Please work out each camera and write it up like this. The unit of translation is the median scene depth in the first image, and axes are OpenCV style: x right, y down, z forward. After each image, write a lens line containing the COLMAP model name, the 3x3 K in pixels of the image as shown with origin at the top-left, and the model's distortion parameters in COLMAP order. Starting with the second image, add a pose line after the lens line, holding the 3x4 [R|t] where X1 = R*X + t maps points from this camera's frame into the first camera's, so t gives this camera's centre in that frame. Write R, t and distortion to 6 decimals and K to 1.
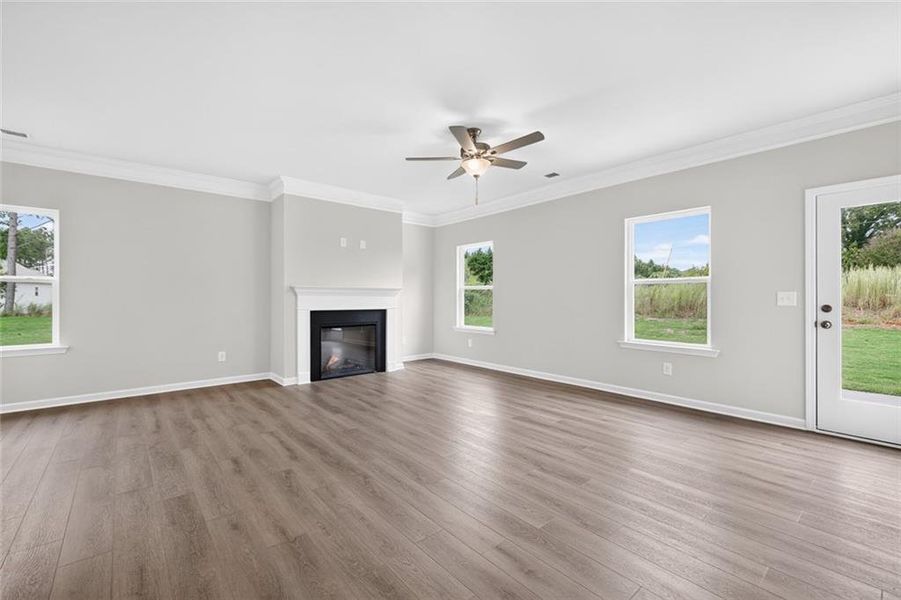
lens RADIAL K [[383.6, 0, 440.3], [0, 383.6, 297.7], [0, 0, 1]] dist [0.000942, 0.000042]
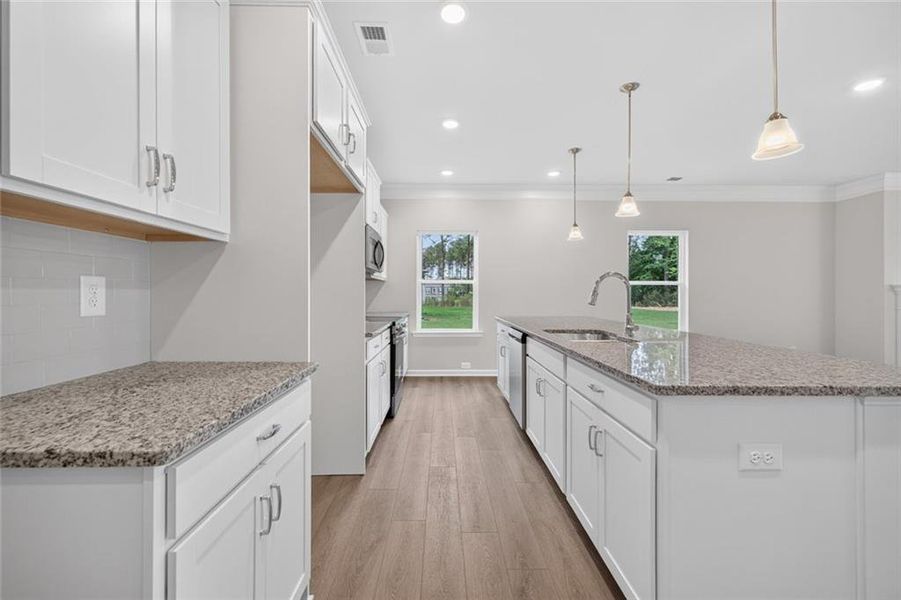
lens RADIAL K [[370.4, 0, 446.0], [0, 370.4, 294.4], [0, 0, 1]] dist [0.001423, 0.000223]
pose [[0.771773, 0.003577, -0.635888, -0.665336], [-0.004625, 0.999989, 0.000011, -0.002578], [0.635881, 0.002933, 0.771781, -0.441472]]
